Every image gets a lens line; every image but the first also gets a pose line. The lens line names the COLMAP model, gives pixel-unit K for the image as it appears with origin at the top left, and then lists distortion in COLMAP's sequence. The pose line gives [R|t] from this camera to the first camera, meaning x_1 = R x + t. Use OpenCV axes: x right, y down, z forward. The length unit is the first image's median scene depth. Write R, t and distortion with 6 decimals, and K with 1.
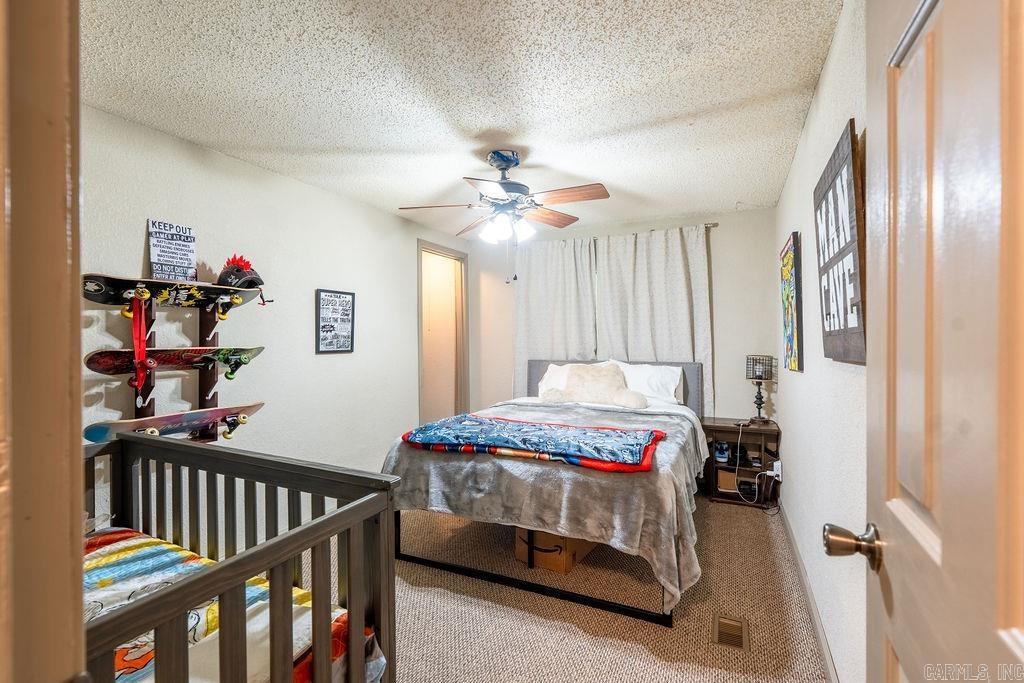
lens RADIAL K [[458.6, 0, 508.4], [0, 458.6, 340.0], [0, 0, 1]] dist [-0.011579, 0.003283]
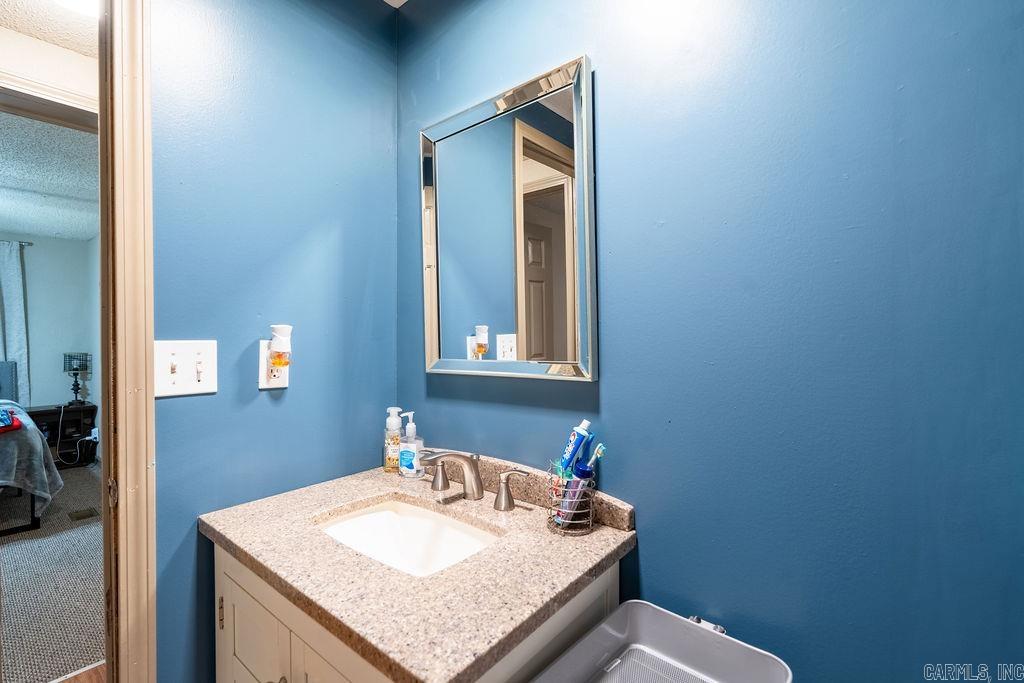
lens RADIAL K [[458.6, 0, 510.3], [0, 458.6, 342.4], [0, 0, 1]] dist [-0.011579, 0.003283]
pose [[0.224676, -0.003621, 0.974427, -0.440503], [0.004583, 0.999986, 0.002659, 0.005922], [-0.974423, 0.003869, 0.224690, -0.504650]]
